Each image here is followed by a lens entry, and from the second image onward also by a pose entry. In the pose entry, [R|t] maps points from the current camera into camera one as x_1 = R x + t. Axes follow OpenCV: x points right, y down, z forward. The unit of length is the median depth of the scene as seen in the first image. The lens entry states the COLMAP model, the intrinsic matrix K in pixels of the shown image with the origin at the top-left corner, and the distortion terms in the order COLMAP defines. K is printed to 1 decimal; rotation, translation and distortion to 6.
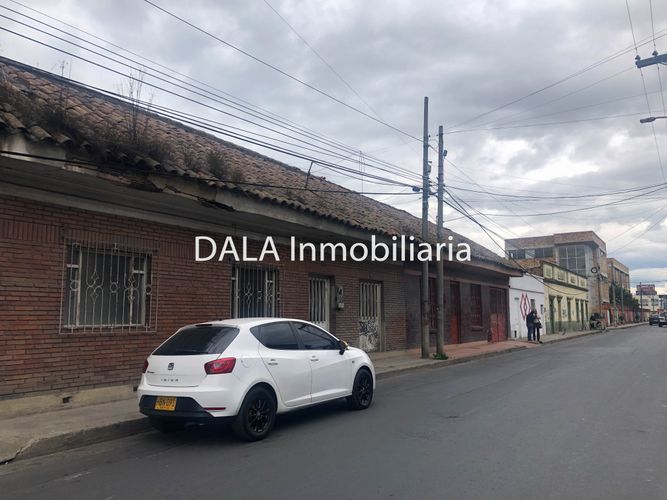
lens RADIAL K [[508.0, 0, 331.0], [0, 508.0, 247.6], [0, 0, 1]] dist [0.047553, -0.040638]
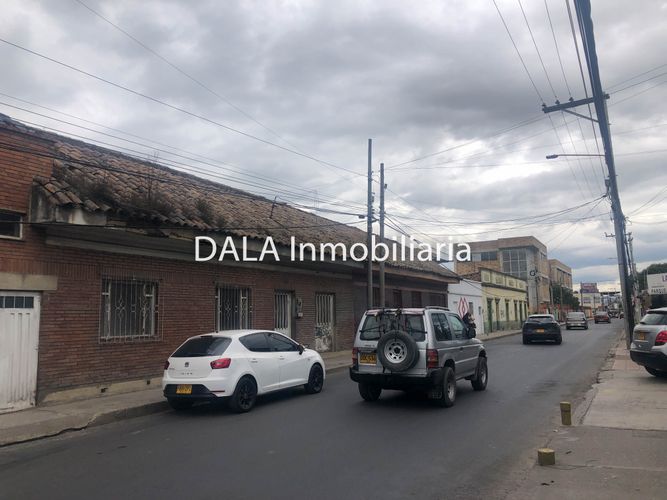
lens RADIAL K [[508.0, 0, 331.0], [0, 508.0, 247.6], [0, 0, 1]] dist [0.047553, -0.040638]
pose [[0.996846, 0.000142, 0.079359, -0.006006], [-0.000212, 1.000000, 0.000864, -0.078652], [-0.079359, -0.000878, 0.996846, -0.370083]]
